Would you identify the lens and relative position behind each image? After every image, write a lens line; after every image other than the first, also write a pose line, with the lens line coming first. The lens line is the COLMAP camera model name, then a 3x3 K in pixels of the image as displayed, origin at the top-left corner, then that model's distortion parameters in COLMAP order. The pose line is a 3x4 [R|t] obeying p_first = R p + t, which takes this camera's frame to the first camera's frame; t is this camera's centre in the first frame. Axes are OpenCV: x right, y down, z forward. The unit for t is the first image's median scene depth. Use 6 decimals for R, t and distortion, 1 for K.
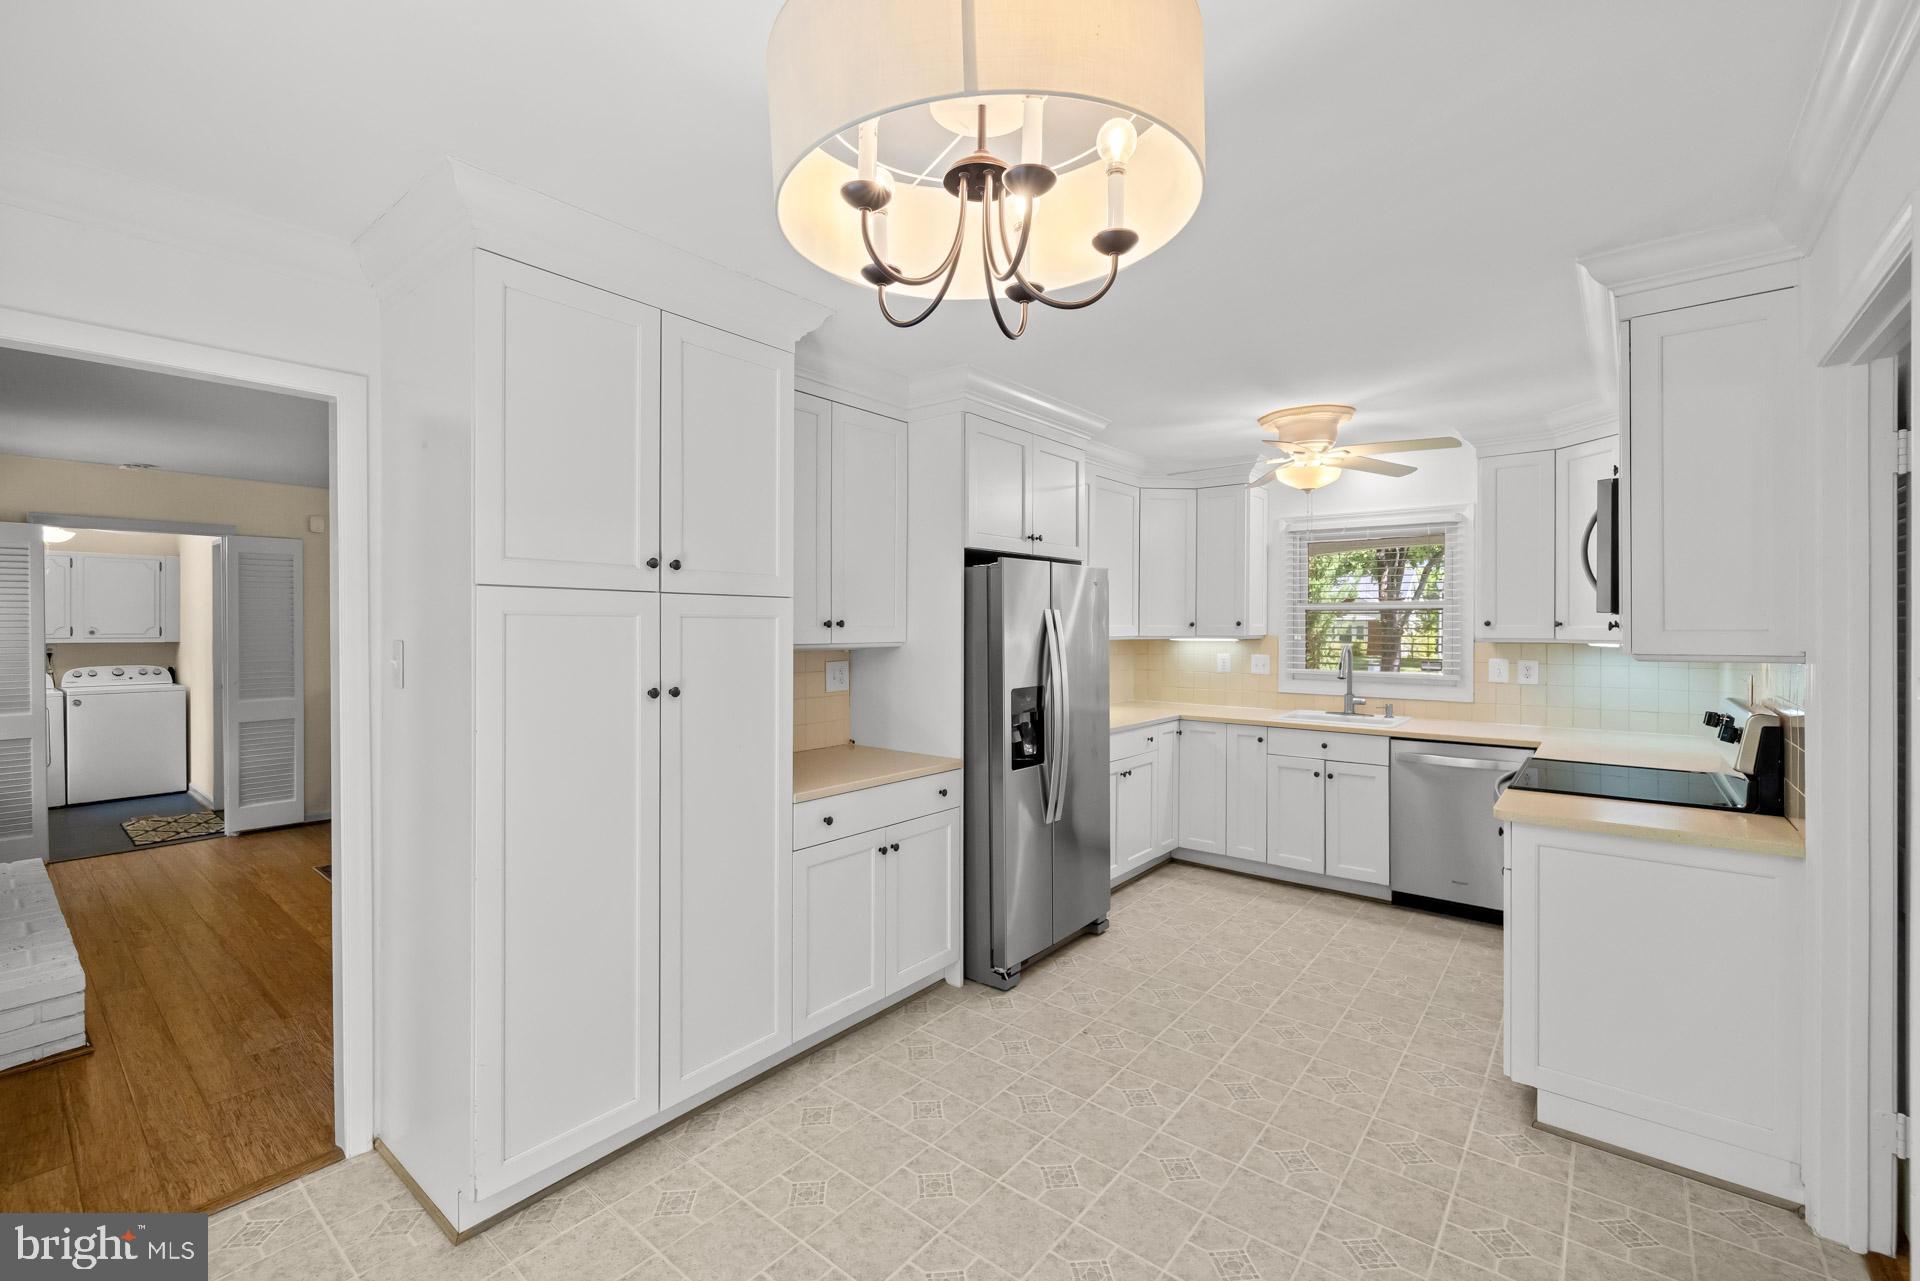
lens RADIAL K [[805.5, 0, 959.5], [0, 805.5, 608.9], [0, 0, 1]] dist [-0.001649, 0.000209]
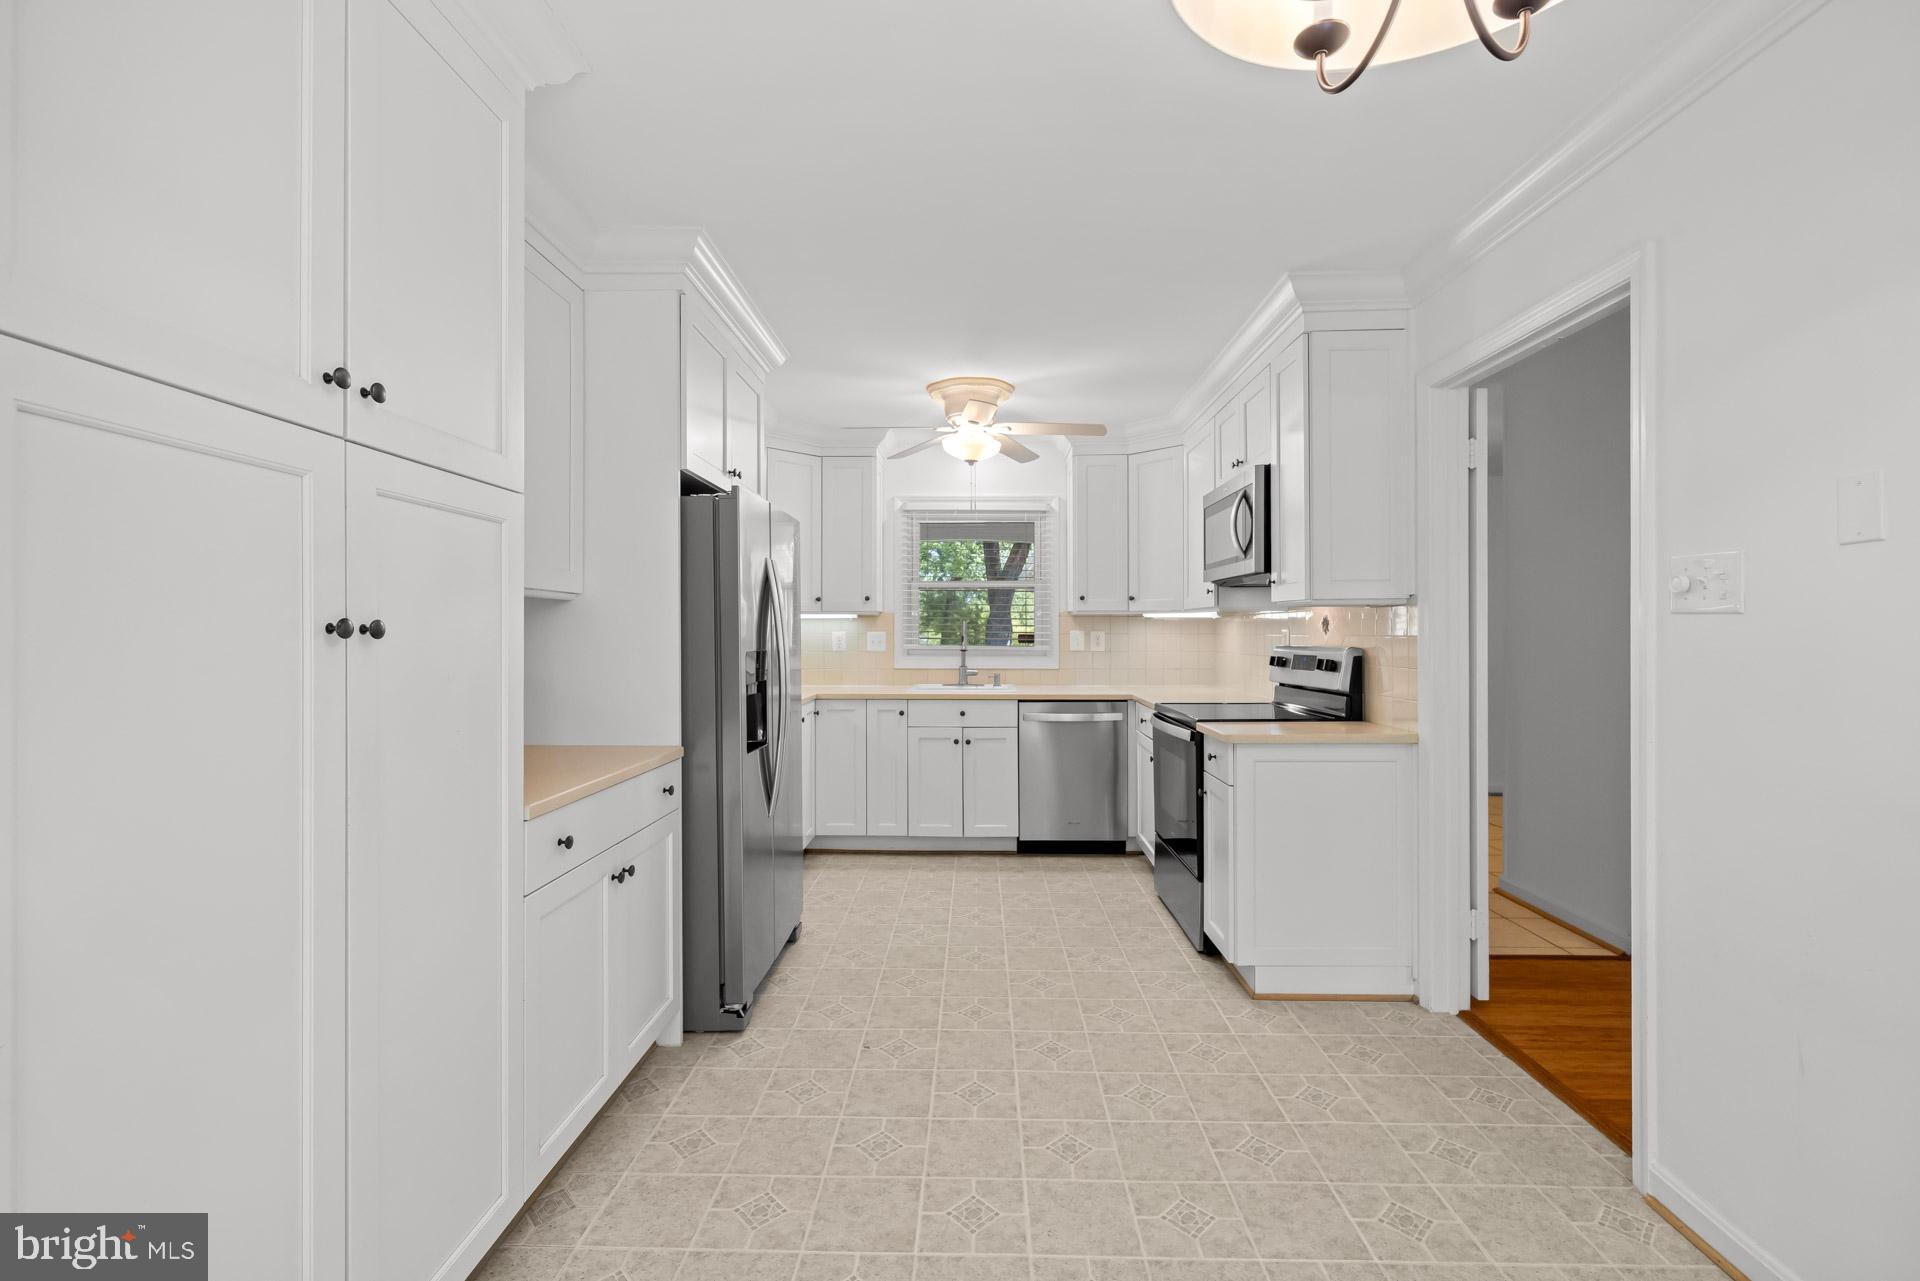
lens RADIAL K [[812.9, 0, 956.9], [0, 812.9, 618.5], [0, 0, 1]] dist [-0.002607, -0.000073]
pose [[0.790798, 0.008219, 0.612021, -0.224731], [-0.010122, 0.999949, -0.000350, 0.055080], [-0.611993, -0.005918, 0.790841, 0.200890]]
